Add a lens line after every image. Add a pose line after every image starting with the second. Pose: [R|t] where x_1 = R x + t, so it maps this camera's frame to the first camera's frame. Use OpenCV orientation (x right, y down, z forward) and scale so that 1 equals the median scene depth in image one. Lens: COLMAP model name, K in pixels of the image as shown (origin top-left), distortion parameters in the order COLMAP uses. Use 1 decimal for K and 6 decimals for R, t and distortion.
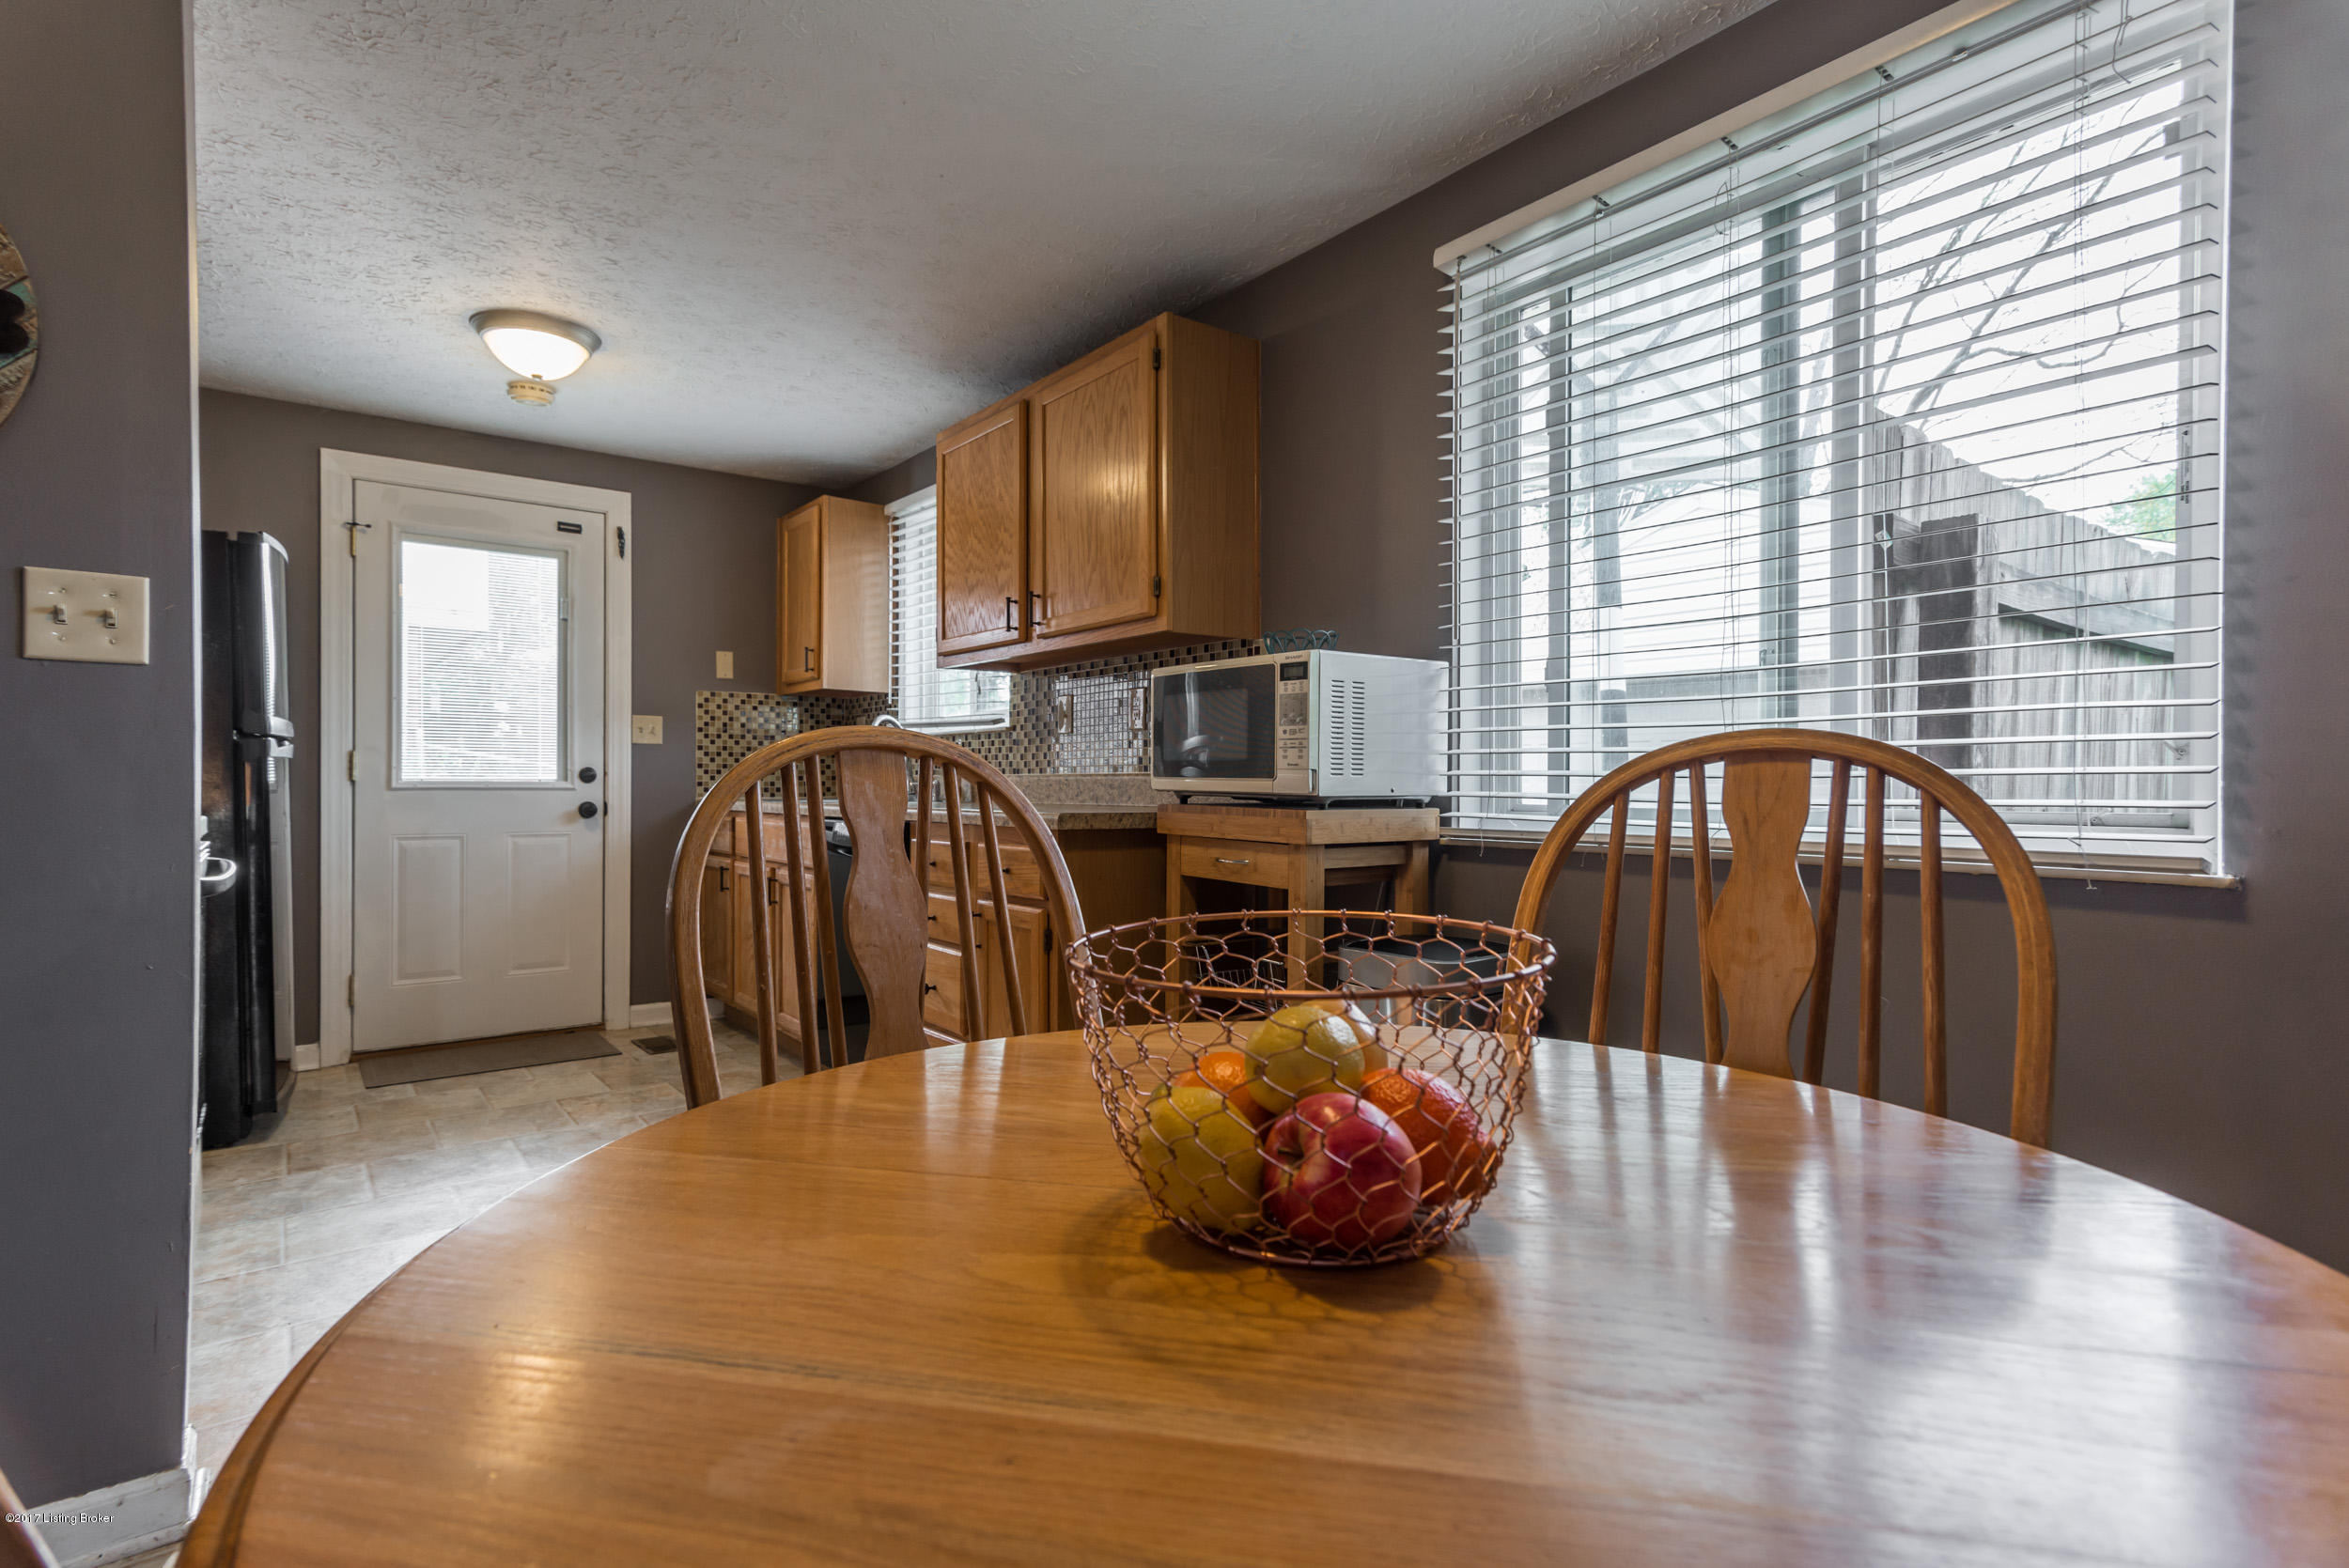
lens RADIAL K [[1093.8, 0, 1173.9], [0, 1093.8, 786.2], [0, 0, 1]] dist [0.014582, 0.001905]
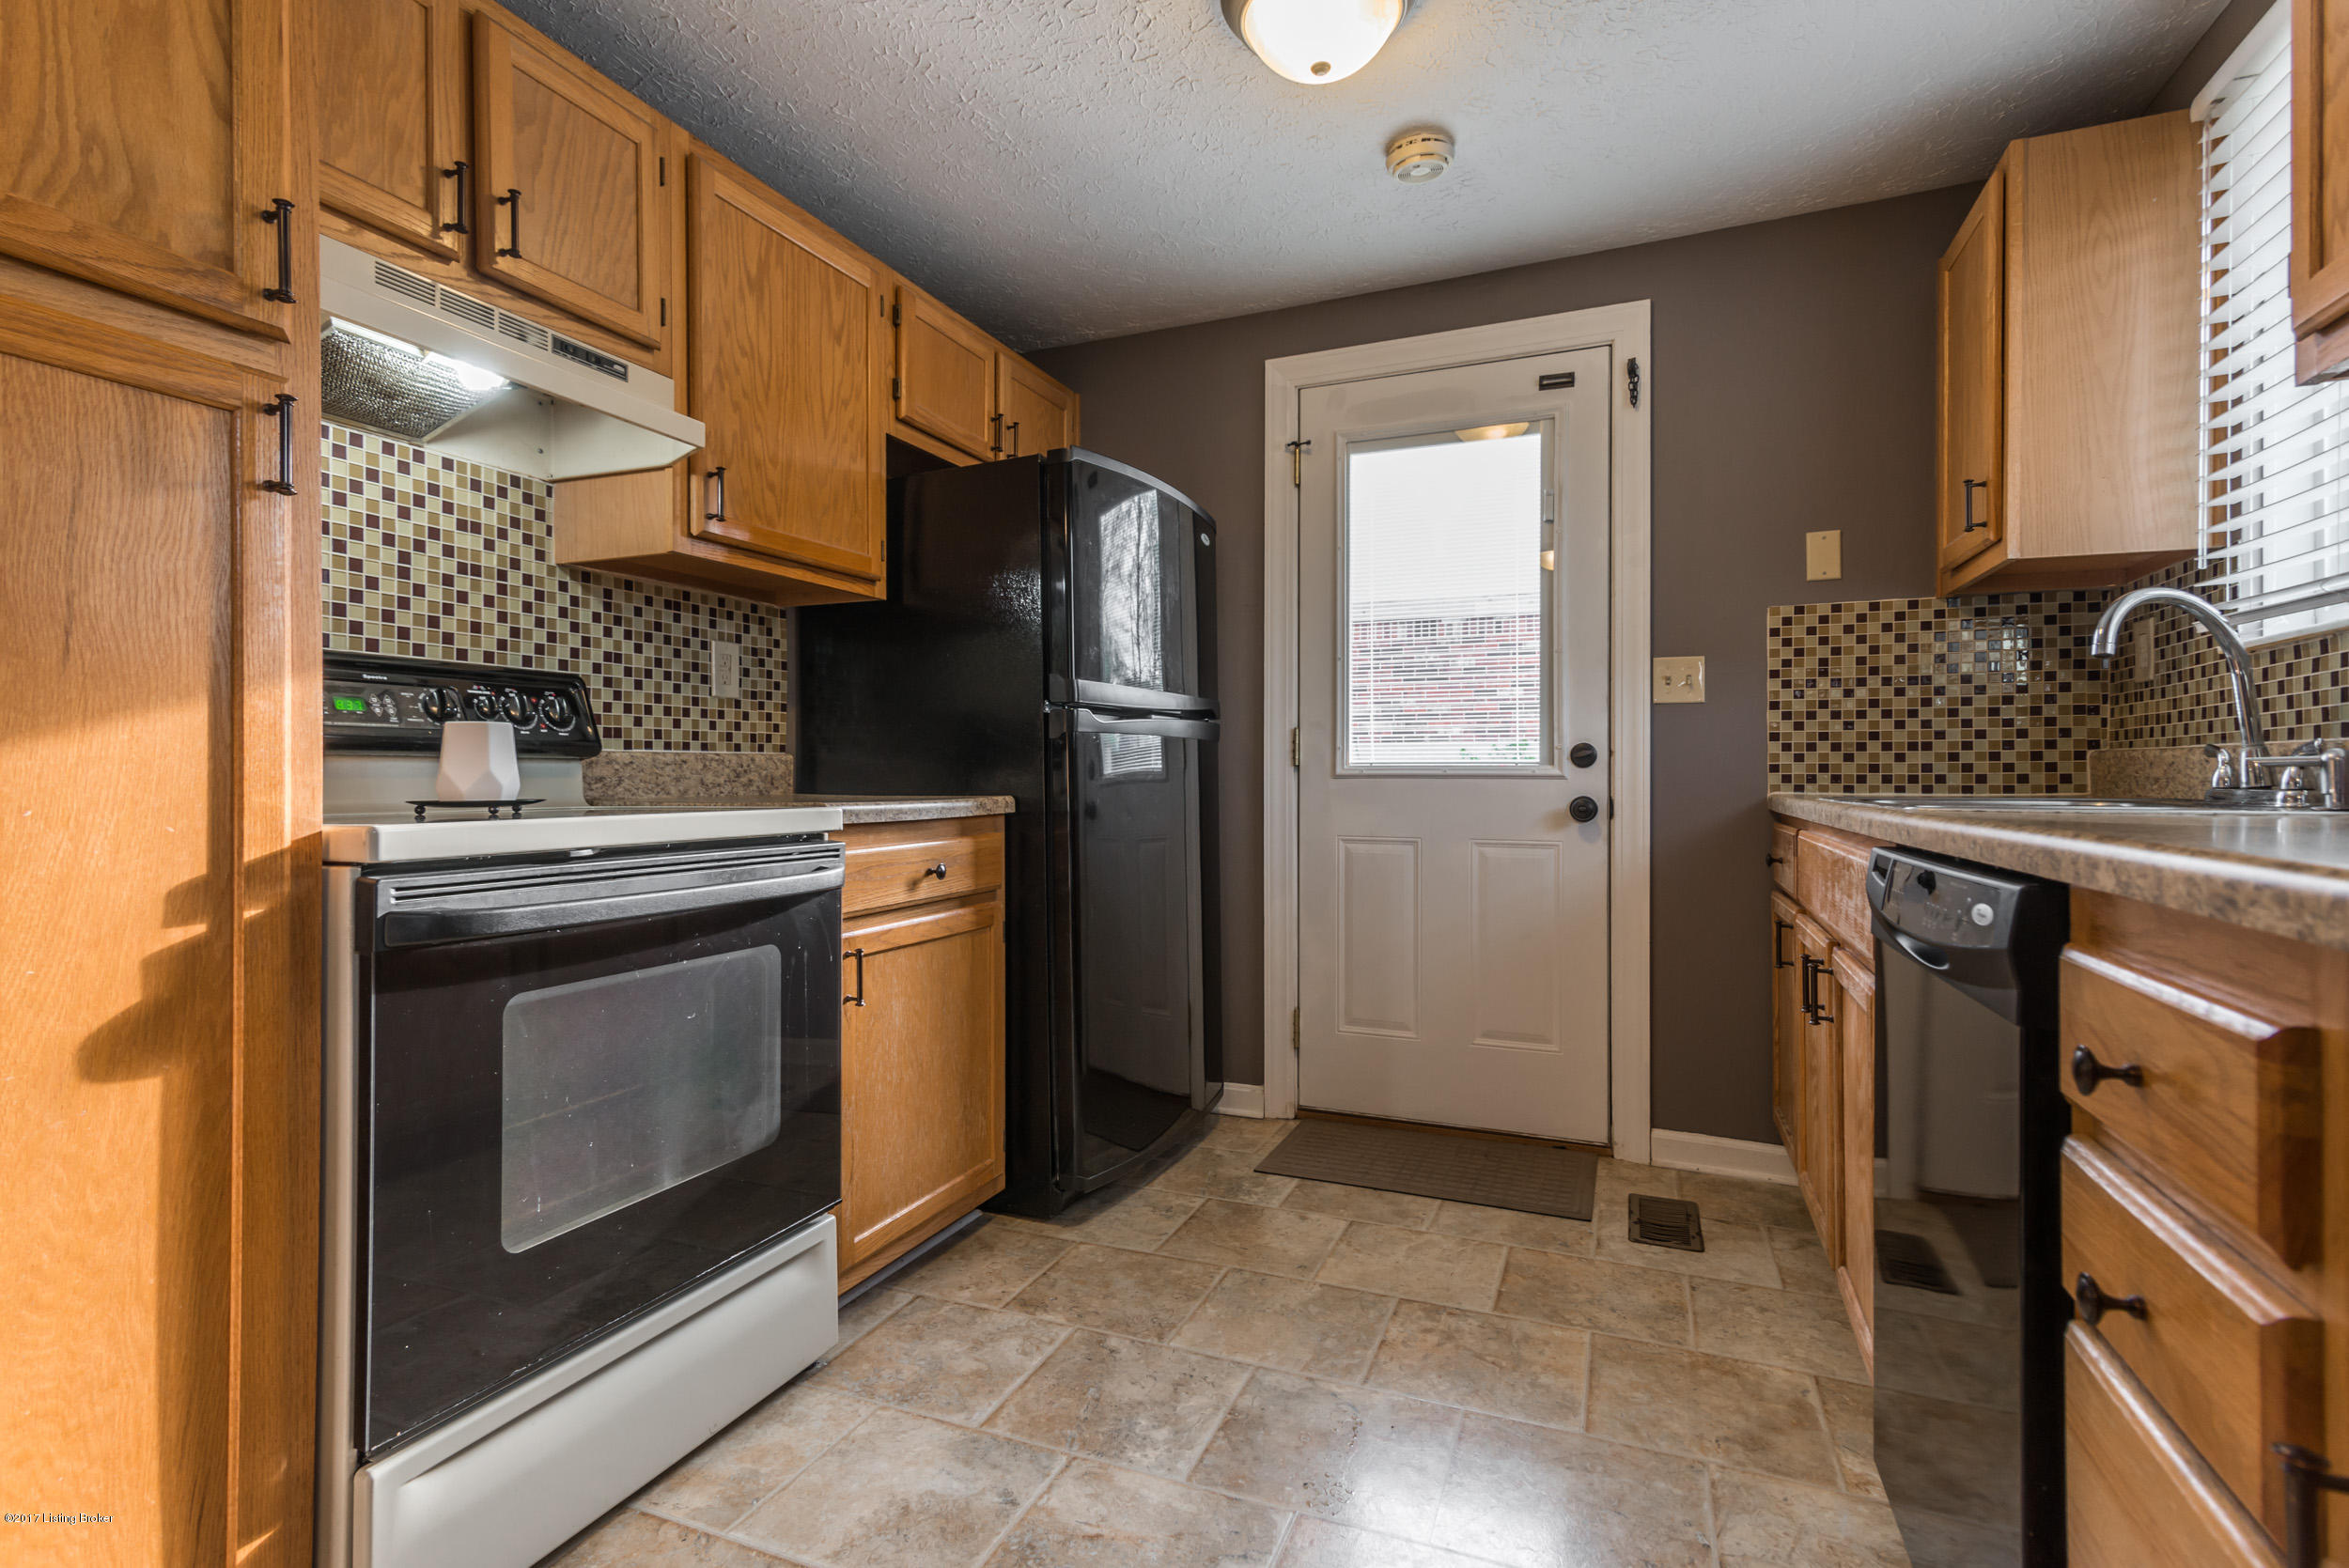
lens RADIAL K [[1093.8, 0, 1173.9], [0, 1093.8, 771.3], [0, 0, 1]] dist [0.014582, 0.001905]
pose [[0.461886, -0.007340, -0.886909, -0.072044], [-0.002169, 0.999953, -0.009405, 0.005793], [0.886936, 0.006268, 0.461849, 0.487215]]
